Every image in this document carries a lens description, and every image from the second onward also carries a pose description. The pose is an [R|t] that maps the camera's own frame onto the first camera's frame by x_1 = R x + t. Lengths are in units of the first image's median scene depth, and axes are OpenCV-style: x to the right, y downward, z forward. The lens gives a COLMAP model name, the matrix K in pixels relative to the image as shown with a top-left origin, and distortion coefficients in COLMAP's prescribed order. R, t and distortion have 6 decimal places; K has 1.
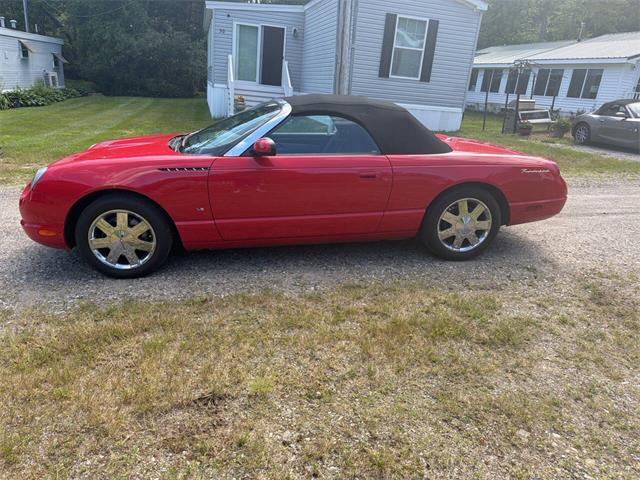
lens RADIAL K [[452.0, 0, 319.5], [0, 452.0, 238.9], [0, 0, 1]] dist [0.021361, -0.023004]
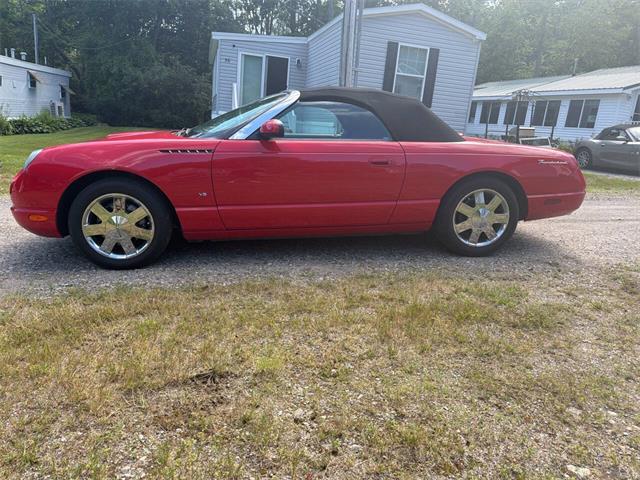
lens RADIAL K [[452.0, 0, 323.5], [0, 452.0, 233.7], [0, 0, 1]] dist [0.021361, -0.023004]
pose [[0.999967, 0.004072, 0.006971, -0.018705], [-0.003467, 0.996406, -0.084639, 0.094862], [-0.007291, 0.084612, 0.996387, 0.066713]]
